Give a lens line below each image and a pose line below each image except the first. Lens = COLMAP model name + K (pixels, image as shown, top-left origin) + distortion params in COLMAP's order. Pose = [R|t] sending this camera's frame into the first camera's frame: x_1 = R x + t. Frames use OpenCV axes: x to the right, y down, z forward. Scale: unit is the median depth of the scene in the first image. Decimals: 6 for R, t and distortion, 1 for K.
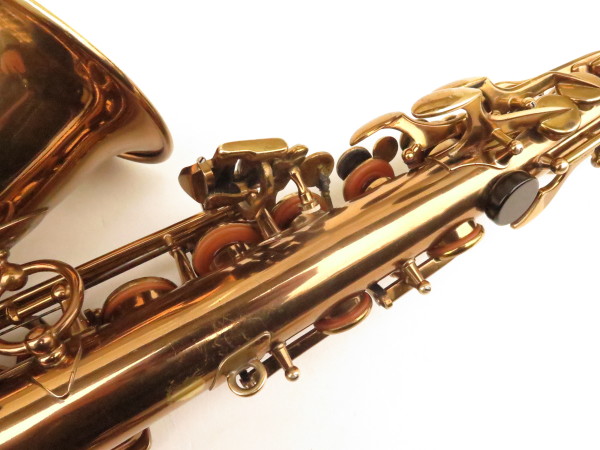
lens RADIAL K [[516.2, 0, 300.0], [0, 516.2, 225.0], [0, 0, 1]] dist [0.000575, 0.001889]
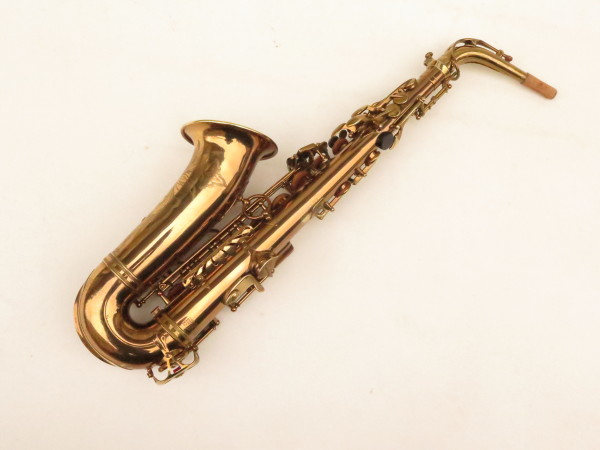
lens RADIAL K [[752.9, 0, 300.0], [0, 752.9, 225.0], [0, 0, 1]] dist [-0.007458, 0.003685]
pose [[0.964906, -0.257946, 0.049190, -0.430850], [0.254986, 0.965129, 0.059234, 0.036268], [-0.062754, -0.044612, 0.997031, -3.416251]]
